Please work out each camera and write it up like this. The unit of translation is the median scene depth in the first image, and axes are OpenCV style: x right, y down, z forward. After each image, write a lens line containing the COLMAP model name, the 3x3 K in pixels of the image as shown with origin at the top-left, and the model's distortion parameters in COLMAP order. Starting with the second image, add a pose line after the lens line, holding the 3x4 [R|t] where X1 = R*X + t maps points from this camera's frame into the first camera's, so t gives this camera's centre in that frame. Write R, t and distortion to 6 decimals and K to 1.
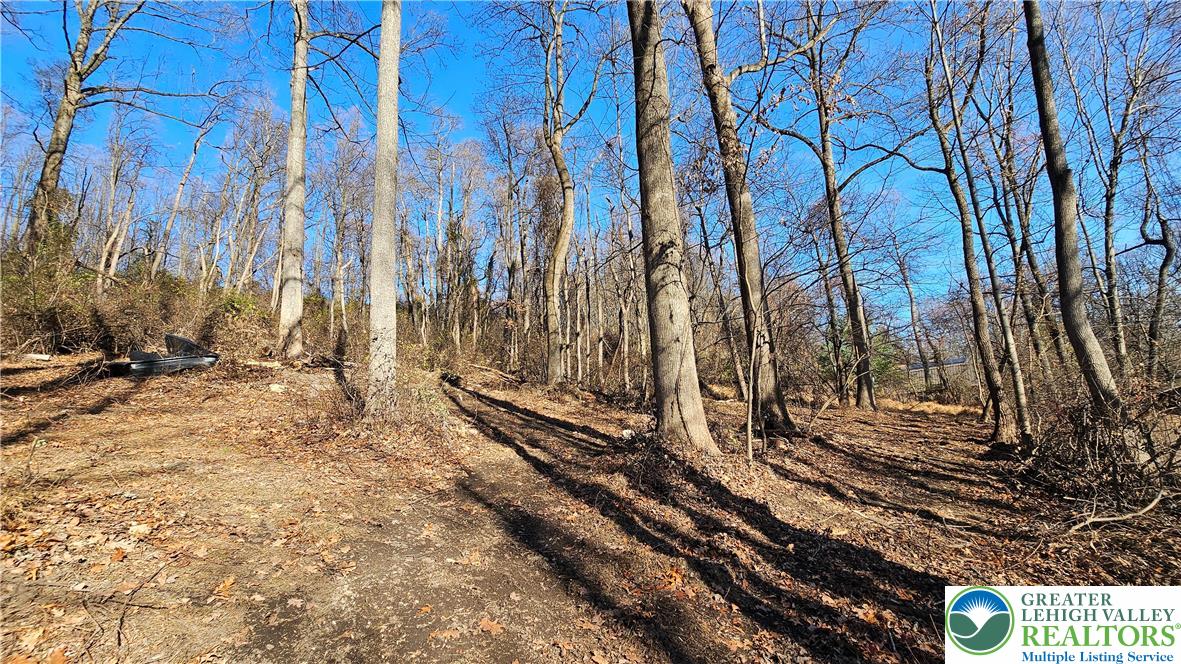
lens RADIAL K [[479.8, 0, 592.6], [0, 479.8, 329.3], [0, 0, 1]] dist [-0.001842, 0.000251]
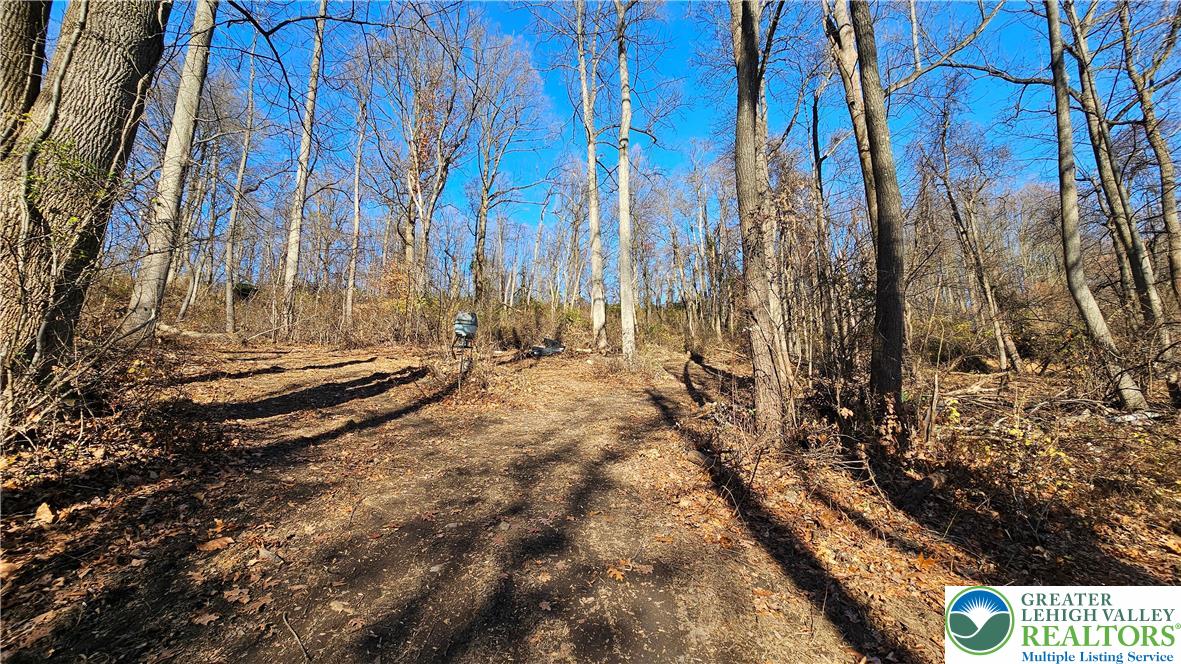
lens RADIAL K [[479.8, 0, 592.6], [0, 479.8, 329.3], [0, 0, 1]] dist [-0.001842, 0.000251]
pose [[0.822253, -0.068654, -0.564966, 0.480793], [0.080642, 0.996736, -0.003756, -0.001387], [0.563380, -0.042471, 0.825105, -0.623280]]
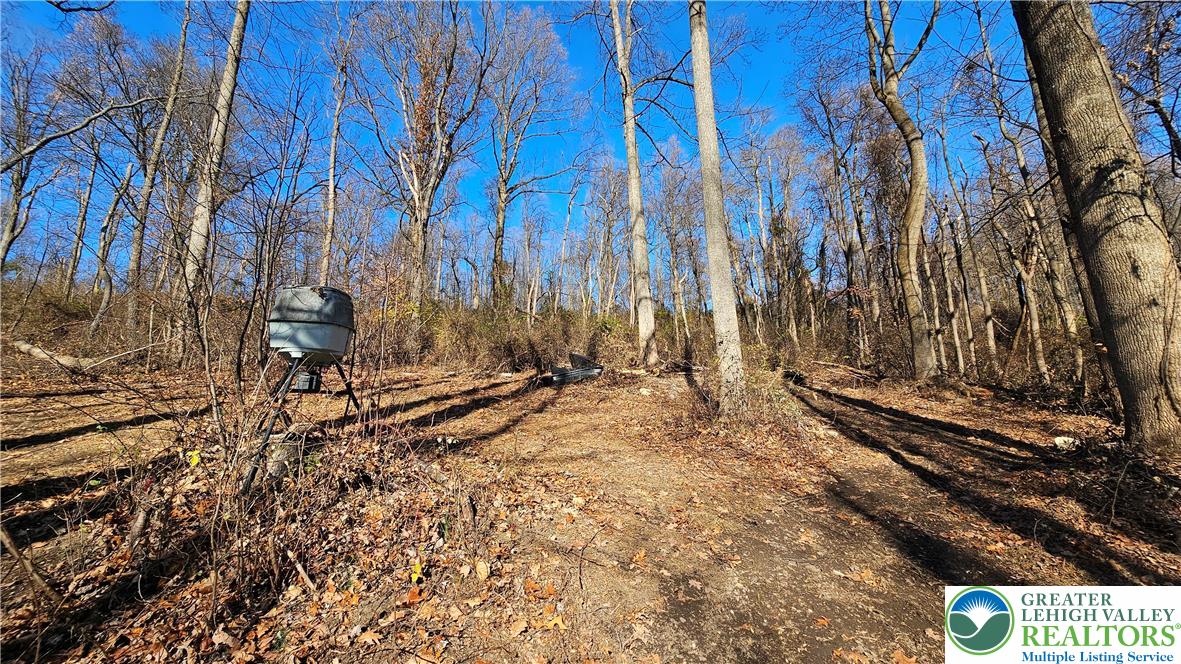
lens RADIAL K [[479.8, 0, 592.6], [0, 479.8, 329.3], [0, 0, 1]] dist [-0.001842, 0.000251]
pose [[0.778514, -0.105868, -0.618634, -0.015191], [0.105522, 0.993718, -0.037263, 0.000960], [0.618693, -0.036270, 0.784795, 0.002215]]
